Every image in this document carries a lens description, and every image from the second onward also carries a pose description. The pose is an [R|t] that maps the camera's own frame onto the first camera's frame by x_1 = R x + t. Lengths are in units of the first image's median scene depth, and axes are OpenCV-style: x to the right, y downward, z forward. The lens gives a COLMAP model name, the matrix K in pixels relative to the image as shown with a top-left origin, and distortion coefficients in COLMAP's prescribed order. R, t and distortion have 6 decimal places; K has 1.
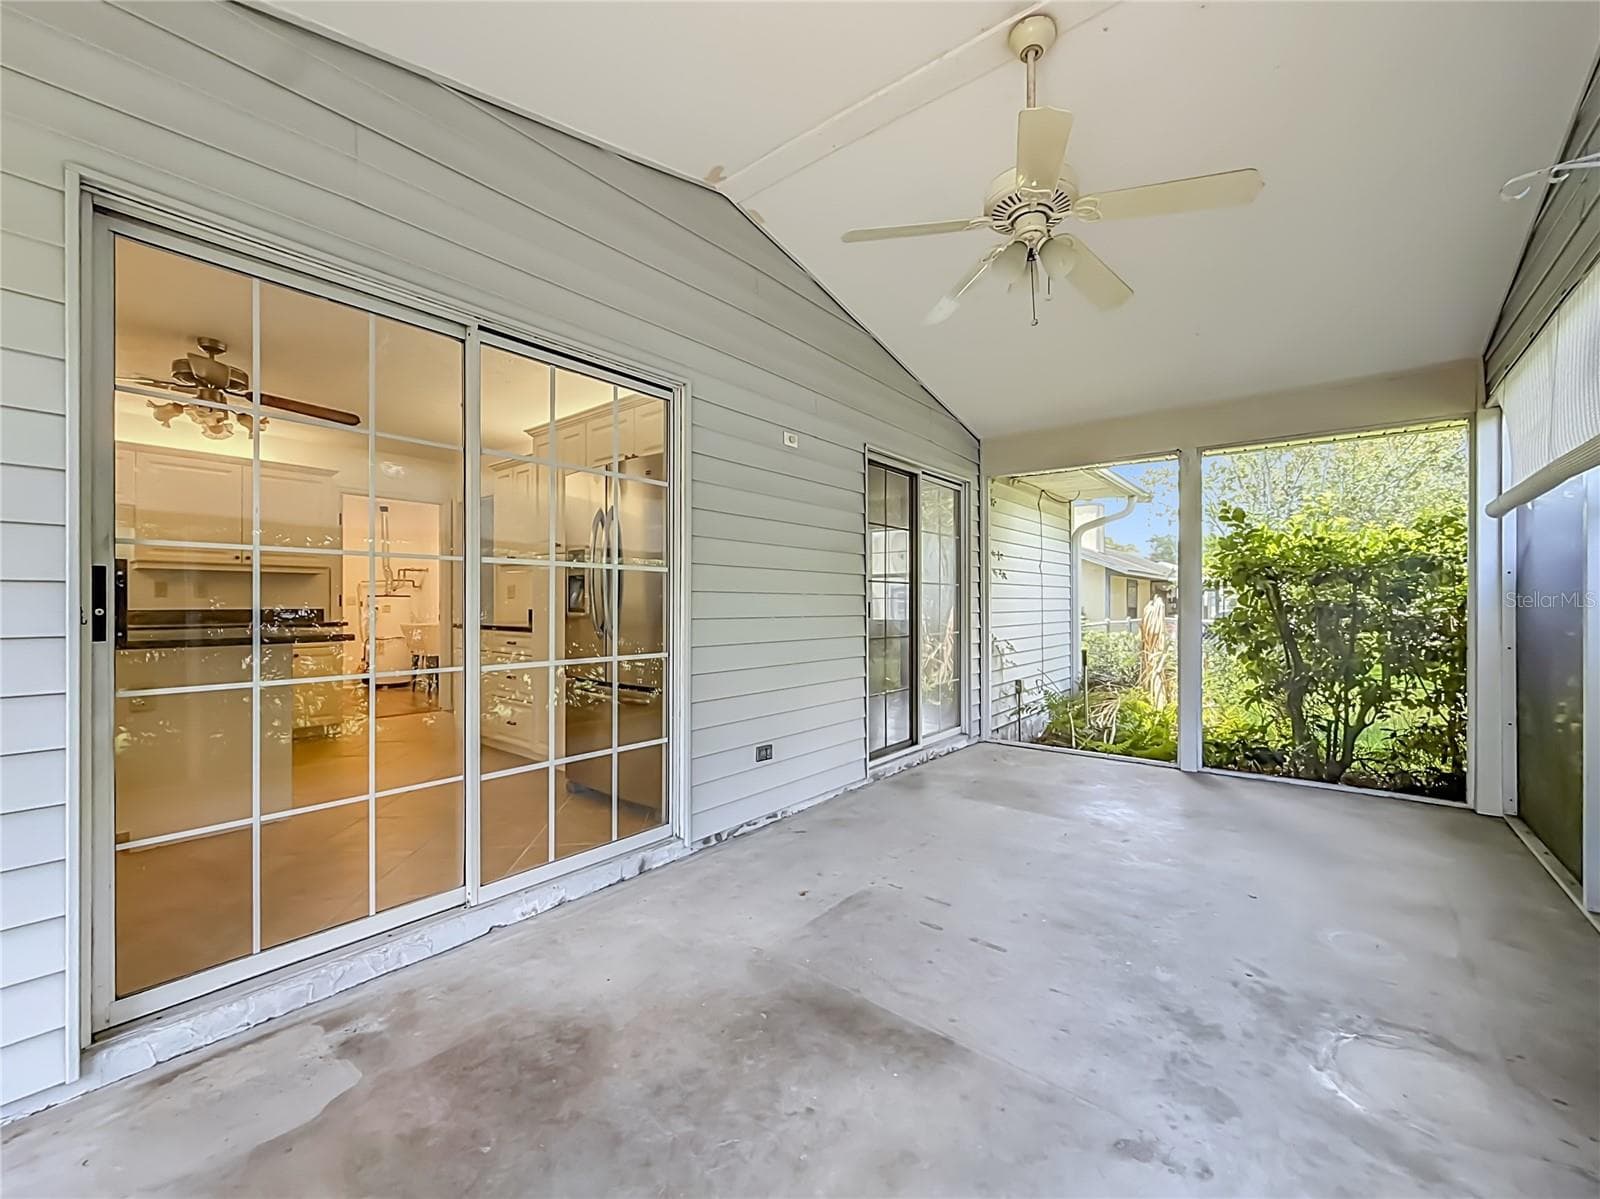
lens RADIAL K [[645.6, 0, 806.1], [0, 645.6, 604.7], [0, 0, 1]] dist [0.002589, 0.000111]
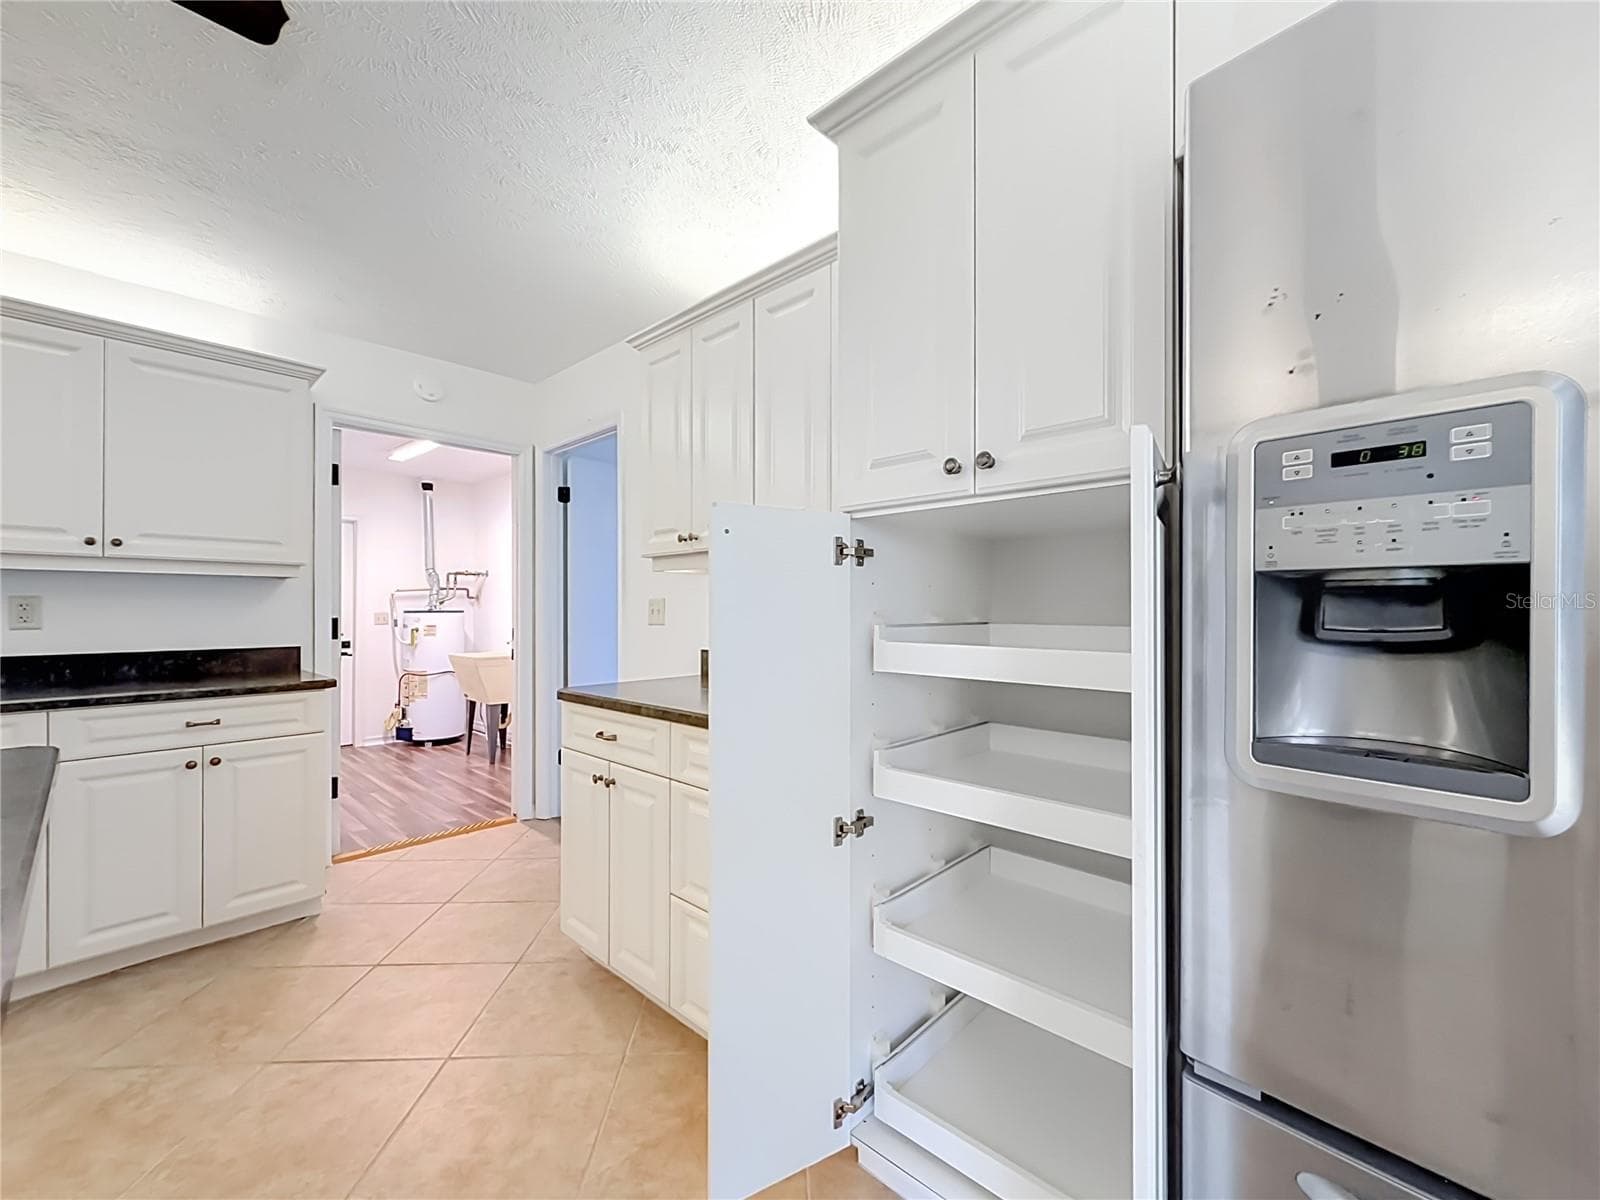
lens RADIAL K [[645.6, 0, 797.7], [0, 645.6, 607.3], [0, 0, 1]] dist [0.002589, 0.000111]
pose [[0.997416, -0.001568, -0.071821, -0.263910], [0.001312, 0.999993, -0.003610, -0.018350], [0.071826, 0.003507, 0.997411, 0.430034]]
